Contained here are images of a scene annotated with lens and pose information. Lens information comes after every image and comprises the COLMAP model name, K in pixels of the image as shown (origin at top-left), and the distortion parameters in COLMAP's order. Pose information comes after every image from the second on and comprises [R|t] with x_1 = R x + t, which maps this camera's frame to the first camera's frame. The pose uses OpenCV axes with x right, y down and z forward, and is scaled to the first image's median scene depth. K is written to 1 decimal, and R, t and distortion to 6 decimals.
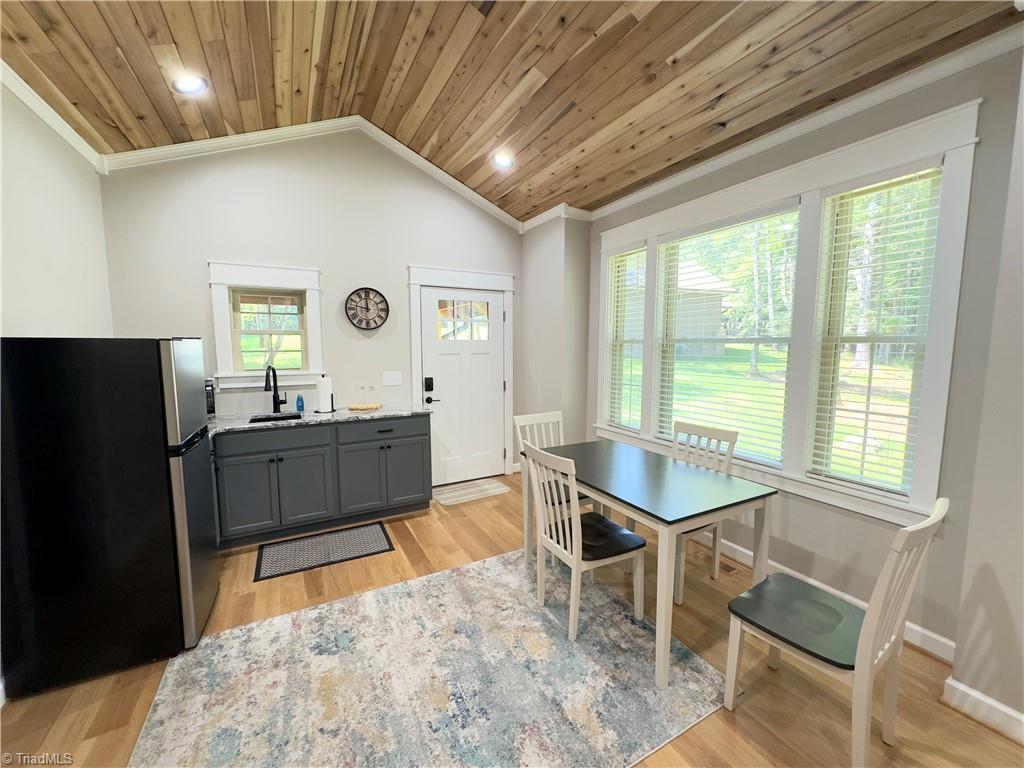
lens RADIAL K [[406.9, 0, 512.1], [0, 406.9, 385.5], [0, 0, 1]] dist [-0.002670, 0.000451]
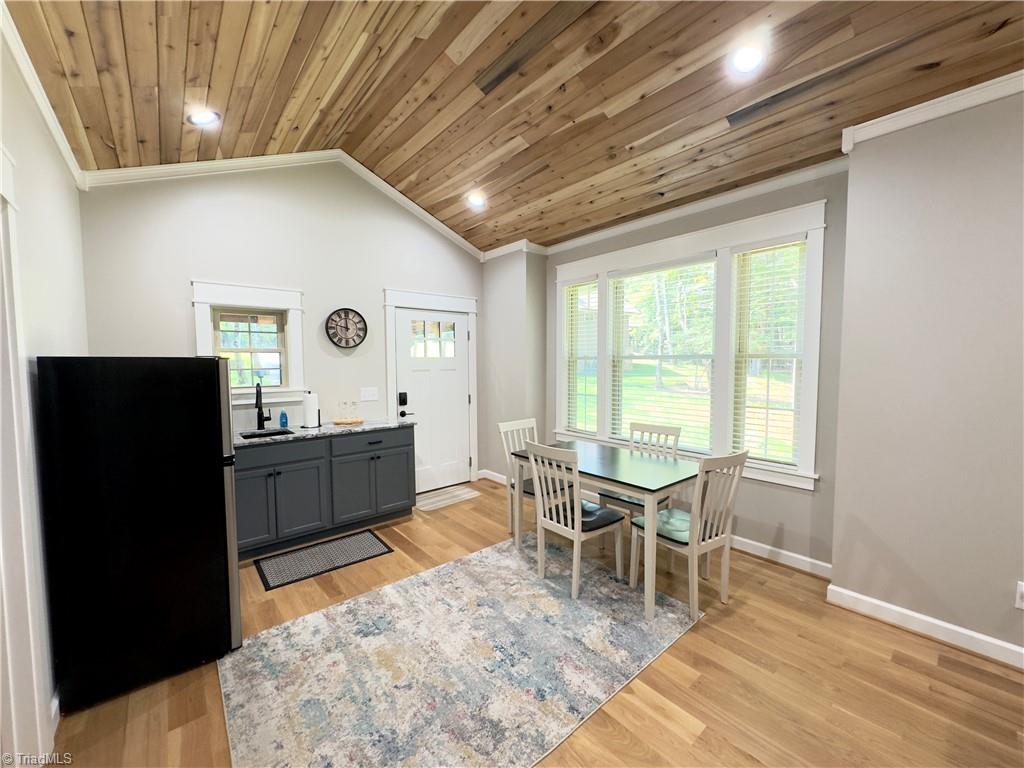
lens RADIAL K [[406.9, 0, 512.1], [0, 406.9, 386.0], [0, 0, 1]] dist [-0.002670, 0.000451]
pose [[0.979460, -0.017867, 0.200844, -0.202365], [0.025879, 0.998968, -0.037337, 0.014952], [-0.199970, 0.041768, 0.978911, -0.147245]]
